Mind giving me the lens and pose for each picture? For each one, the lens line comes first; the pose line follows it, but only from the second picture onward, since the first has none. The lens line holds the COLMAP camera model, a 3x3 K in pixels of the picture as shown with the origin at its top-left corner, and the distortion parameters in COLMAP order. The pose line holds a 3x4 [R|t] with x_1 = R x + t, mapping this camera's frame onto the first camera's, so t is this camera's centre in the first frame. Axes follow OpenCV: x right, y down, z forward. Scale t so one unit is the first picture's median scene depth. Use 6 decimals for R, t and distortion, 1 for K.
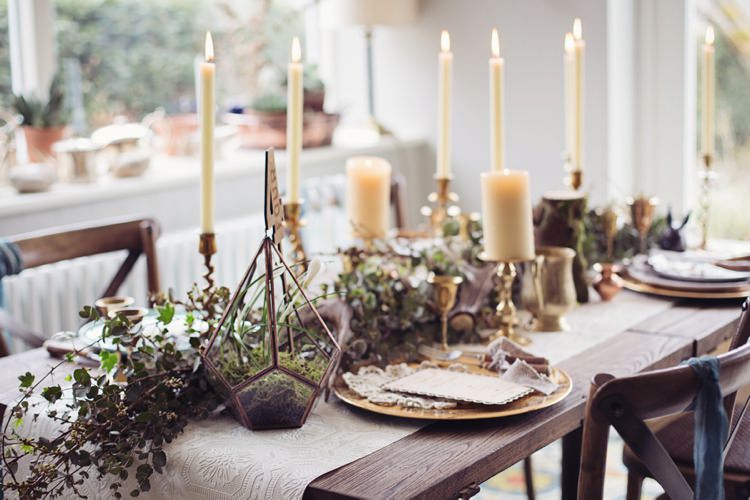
lens RADIAL K [[1271.3, 0, 375.0], [0, 1271.3, 250.0], [0, 0, 1]] dist [-0.159018, -0.108980]
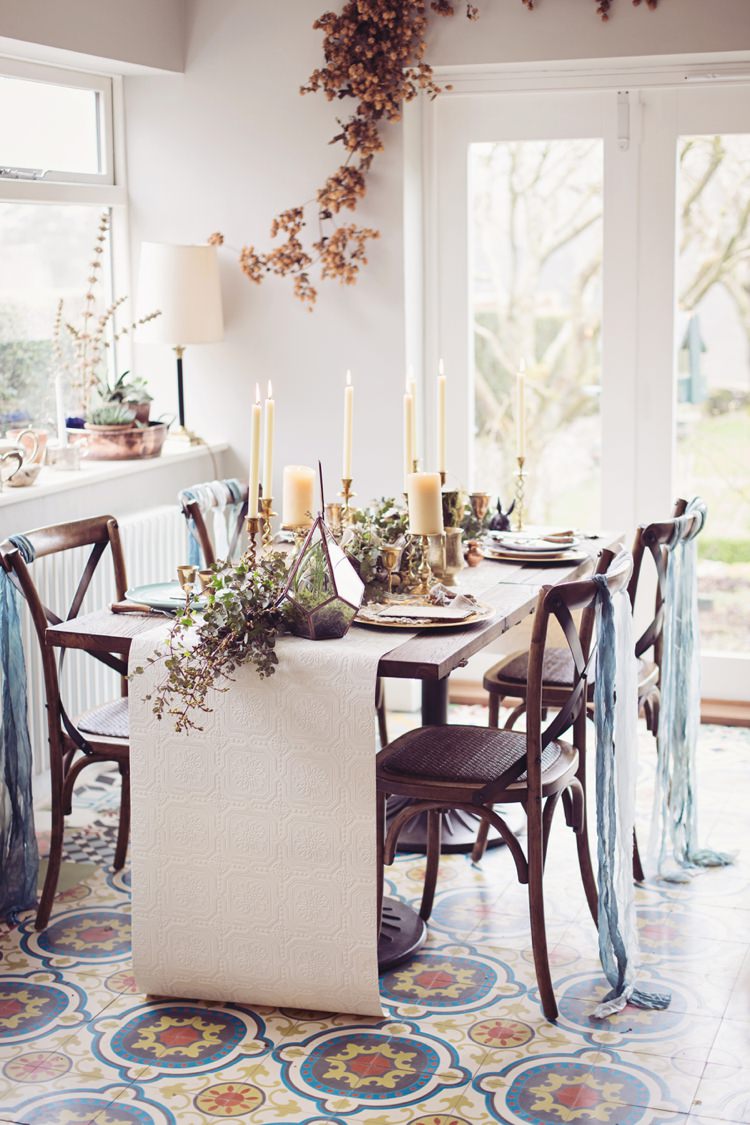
lens RADIAL K [[1581.3, 0, 375.0], [0, 1581.3, 562.5], [0, 0, 1]] dist [-0.097054, -0.422236]
pose [[0.967360, -0.034123, 0.251098, -0.386006], [0.035806, 0.999356, -0.002133, 0.039549], [-0.250863, 0.011054, 0.967959, -0.692914]]
